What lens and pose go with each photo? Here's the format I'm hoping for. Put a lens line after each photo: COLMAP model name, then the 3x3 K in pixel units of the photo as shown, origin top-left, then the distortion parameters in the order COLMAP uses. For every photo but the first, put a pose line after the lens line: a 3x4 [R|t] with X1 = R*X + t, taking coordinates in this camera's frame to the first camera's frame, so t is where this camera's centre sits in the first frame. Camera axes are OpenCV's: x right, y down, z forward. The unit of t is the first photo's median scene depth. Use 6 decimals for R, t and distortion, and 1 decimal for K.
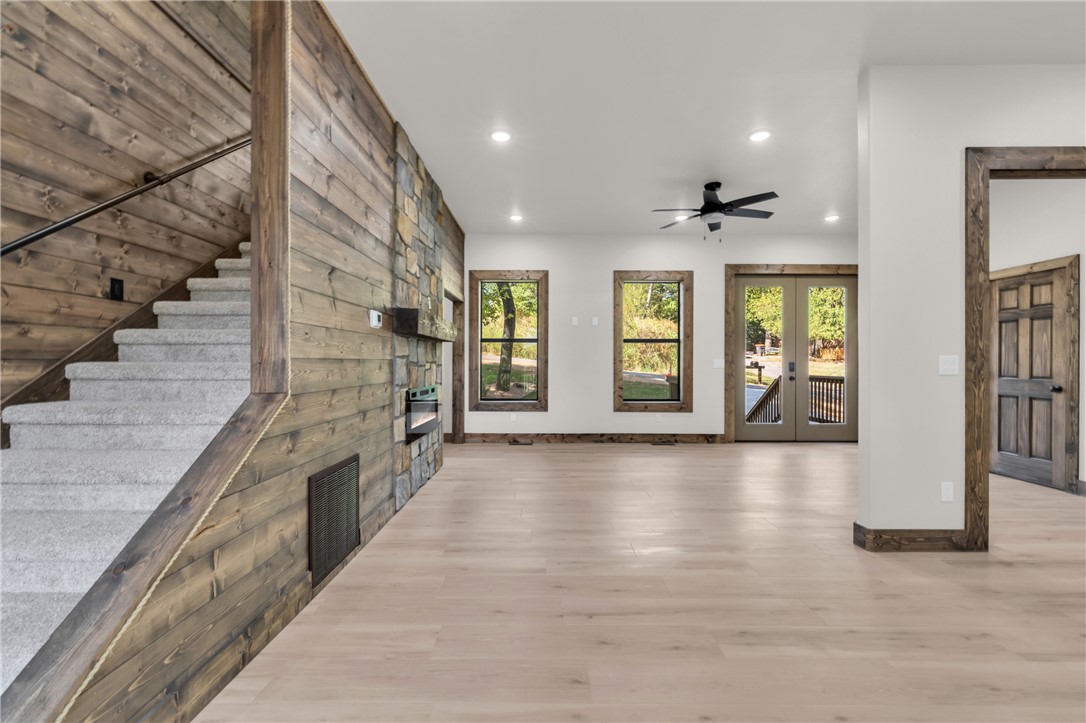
lens RADIAL K [[438.8, 0, 541.6], [0, 438.8, 363.7], [0, 0, 1]] dist [0.000768, -0.000056]
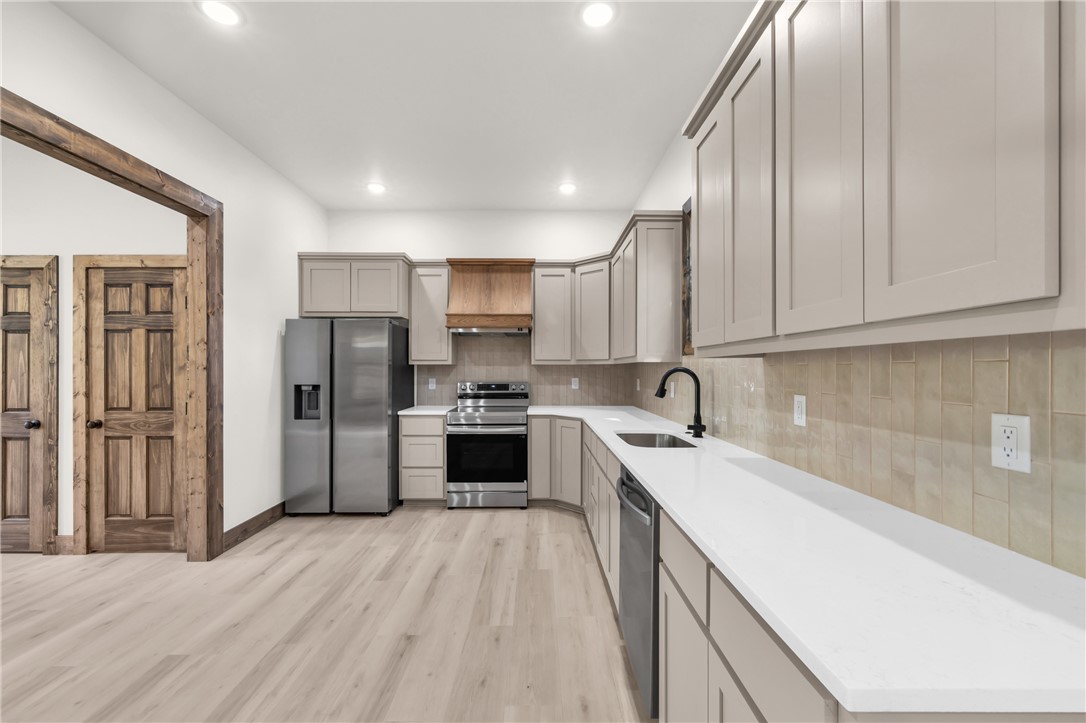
lens RADIAL K [[440.6, 0, 541.2], [0, 440.6, 368.8], [0, 0, 1]] dist [-0.000166, -0.000562]
pose [[-0.009789, 0.002079, 0.999950, 0.372705], [0.002737, 0.999994, -0.002052, -0.034462], [-0.999948, 0.002716, -0.009794, 0.109389]]
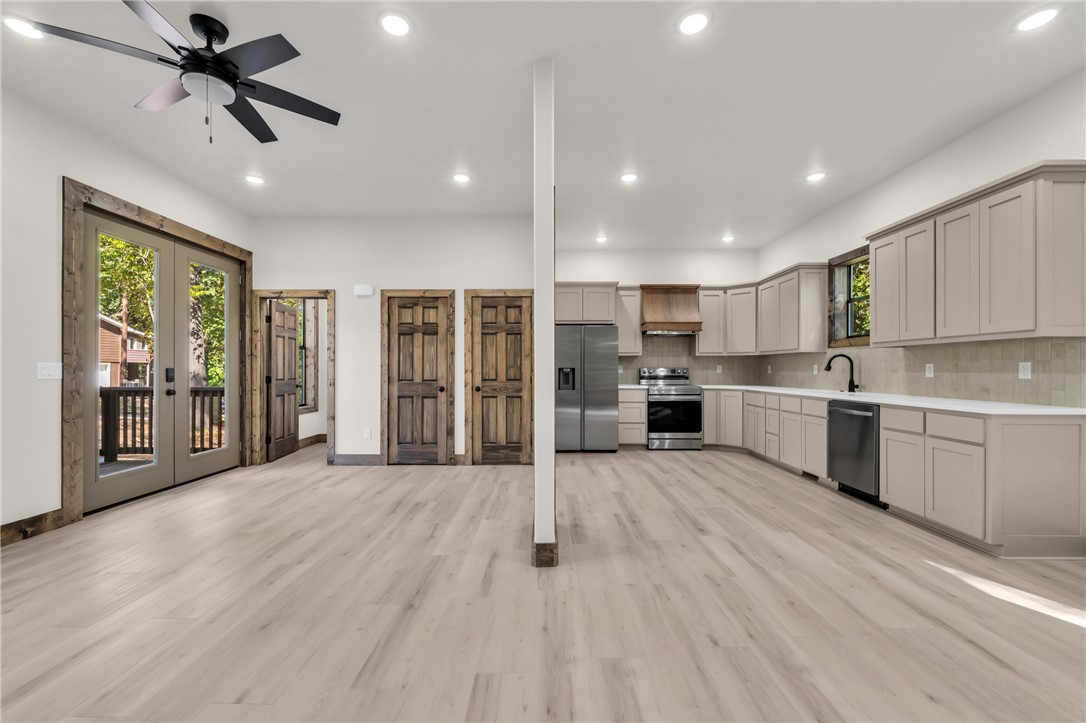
lens RADIAL K [[440.6, 0, 541.2], [0, 440.6, 368.8], [0, 0, 1]] dist [-0.000166, -0.000562]
pose [[0.006465, 0.000404, 0.999979, -0.137660], [0.002148, 0.999998, -0.000418, -0.001051], [-0.999977, 0.002151, 0.006464, 0.662846]]
